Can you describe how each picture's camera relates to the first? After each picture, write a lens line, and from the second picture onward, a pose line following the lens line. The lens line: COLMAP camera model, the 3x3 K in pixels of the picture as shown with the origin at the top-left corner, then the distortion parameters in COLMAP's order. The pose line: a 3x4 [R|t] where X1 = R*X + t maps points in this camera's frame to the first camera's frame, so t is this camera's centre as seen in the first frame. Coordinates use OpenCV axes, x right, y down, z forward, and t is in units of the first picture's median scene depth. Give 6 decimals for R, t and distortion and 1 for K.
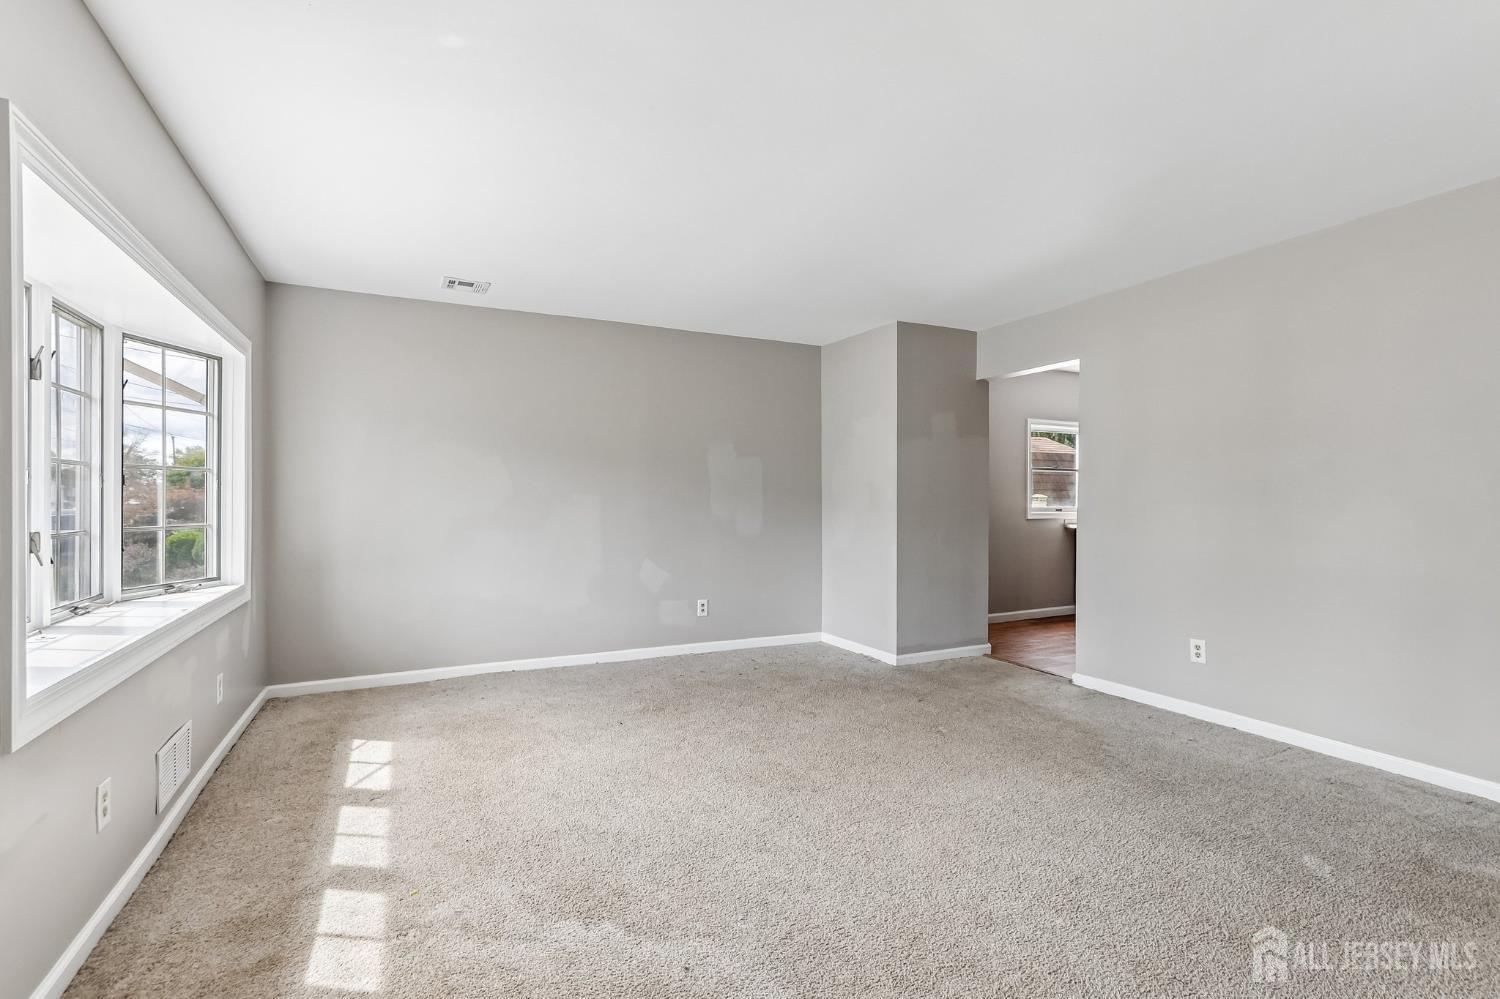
lens RADIAL K [[702.9, 0, 746.3], [0, 702.9, 497.7], [0, 0, 1]] dist [0.002763, 0.000801]
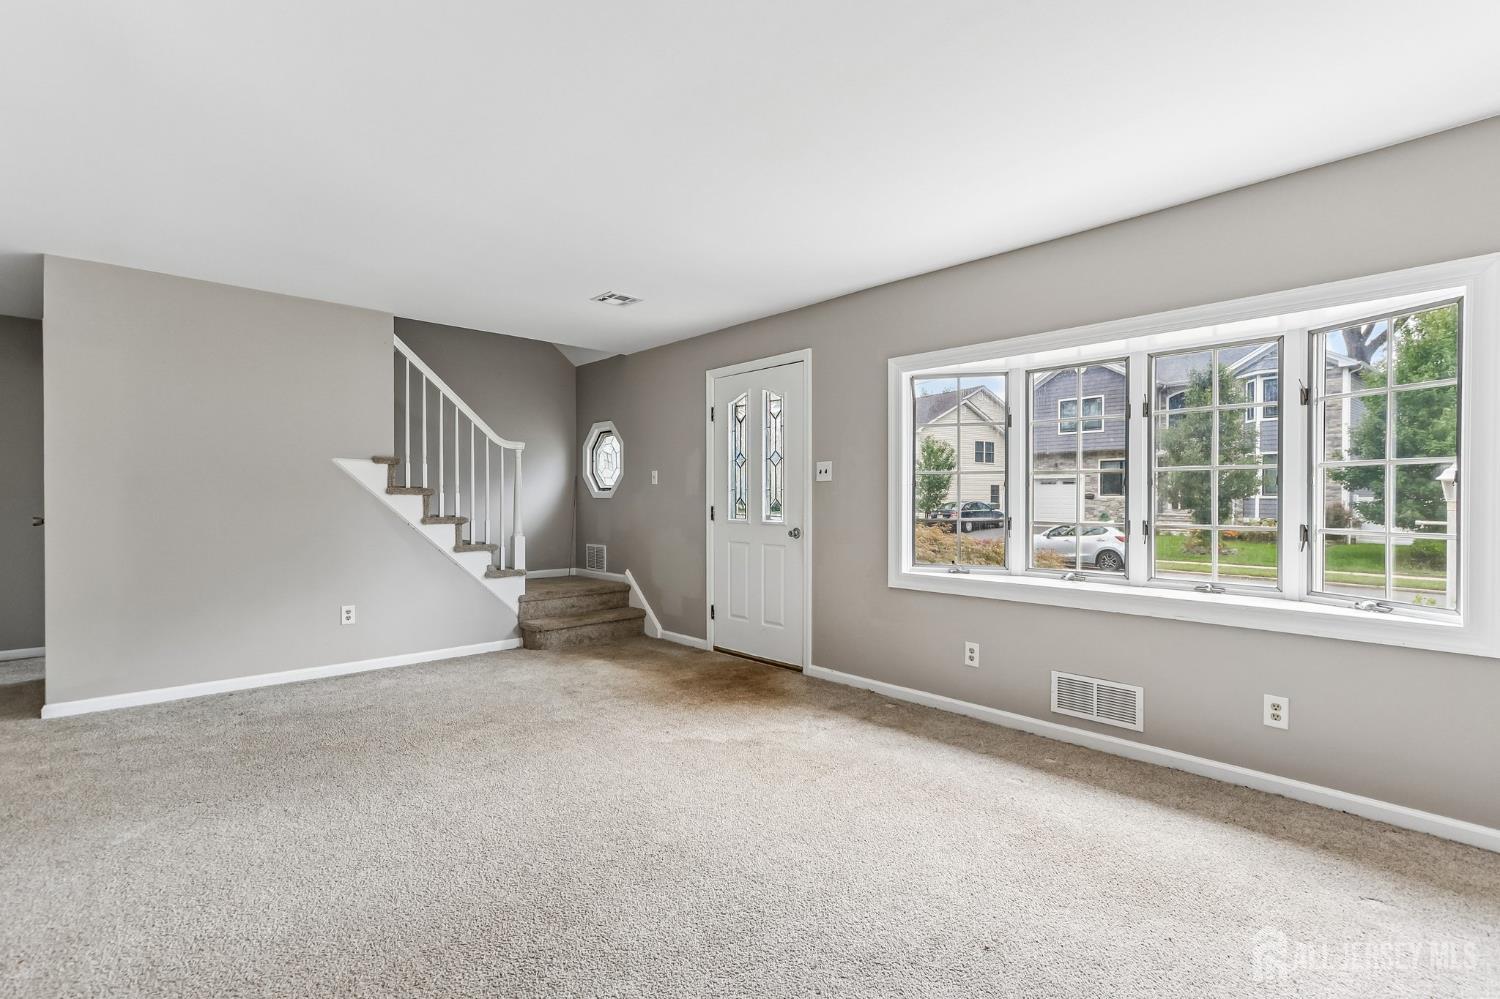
lens RADIAL K [[702.9, 0, 746.3], [0, 702.9, 497.7], [0, 0, 1]] dist [0.002763, 0.000801]
pose [[-0.960734, 0.001554, -0.277466, 0.119146], [0.000813, 0.999996, 0.002785, -0.000722], [0.277469, 0.002450, -0.960731, 1.428007]]
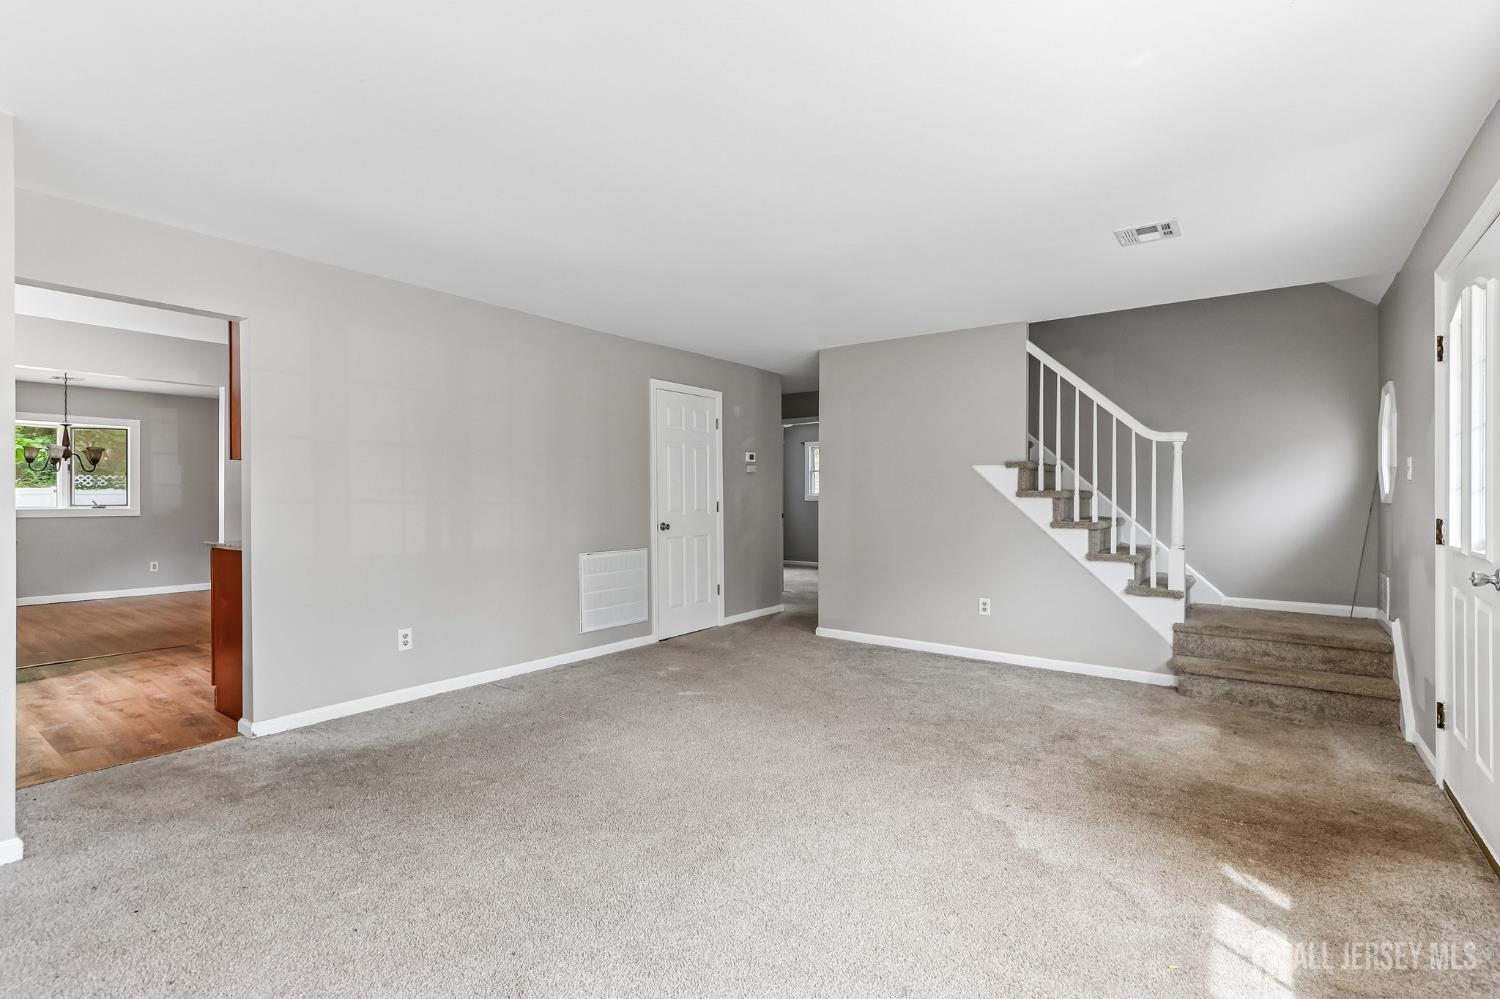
lens RADIAL K [[694.9, 0, 739.8], [0, 694.9, 496.4], [0, 0, 1]] dist [0.004144, 0.000294]
pose [[-0.443649, 0.001678, 0.896199, -0.570839], [-0.001930, 0.999994, -0.002828, -0.000601], [-0.896198, -0.002984, -0.443643, 1.055584]]
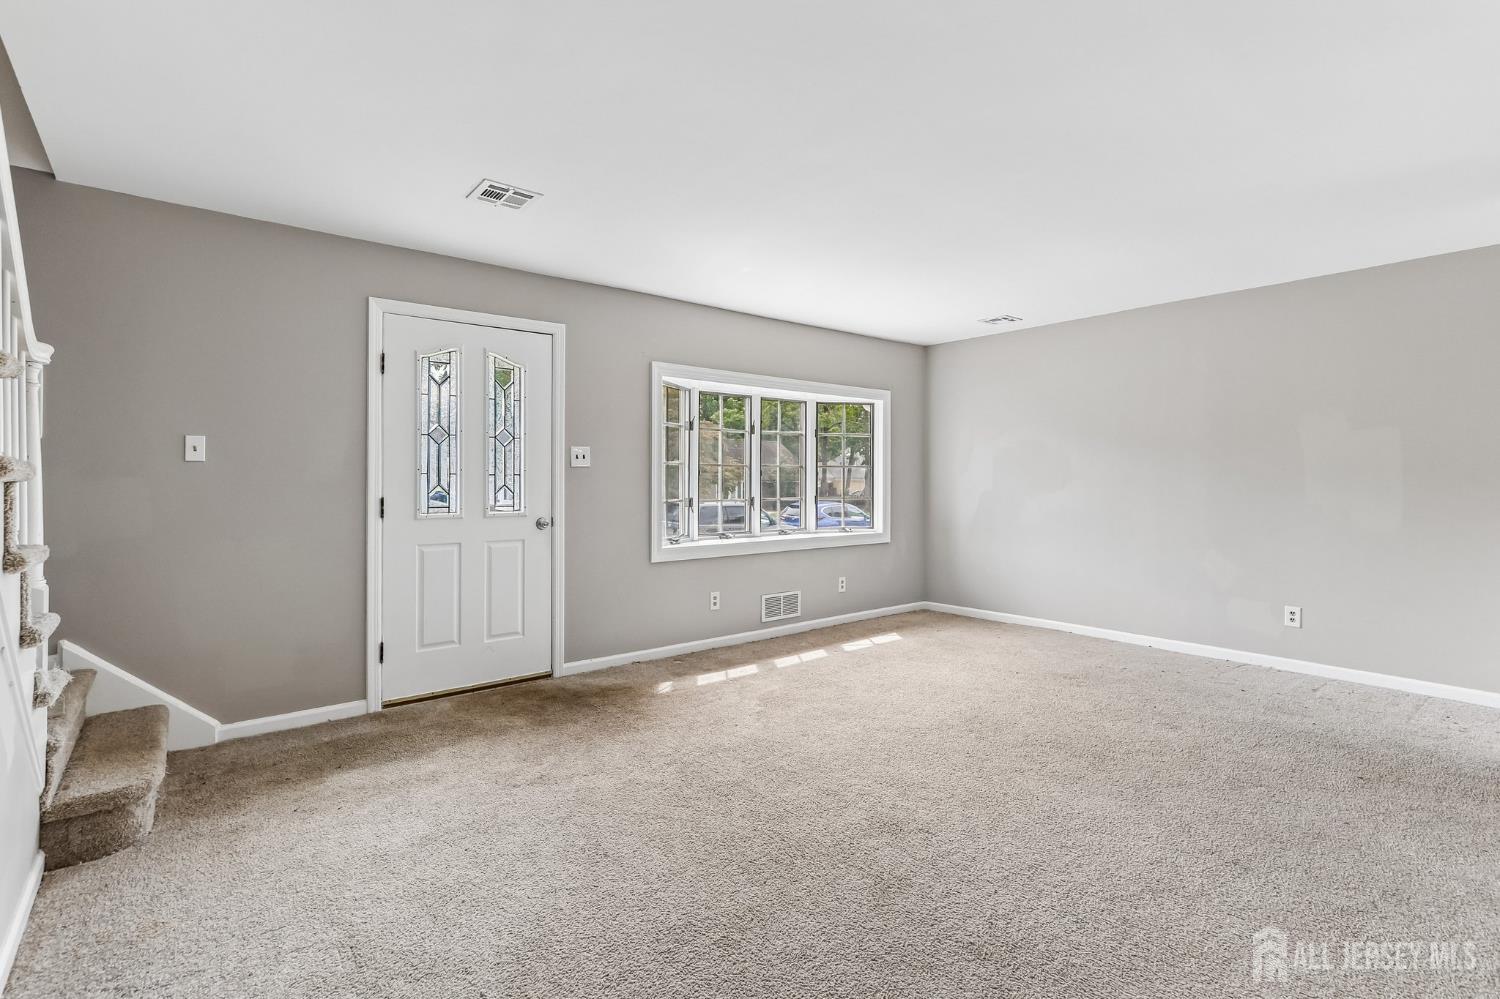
lens RADIAL K [[711.3, 0, 749.8], [0, 711.3, 477.5], [0, 0, 1]] dist [0.002499, 0.000342]
pose [[0.225431, -0.003449, -0.974253, 0.883182], [-0.000250, 0.999993, -0.003598, -0.003775], [0.974259, 0.001055, 0.225429, 0.284895]]
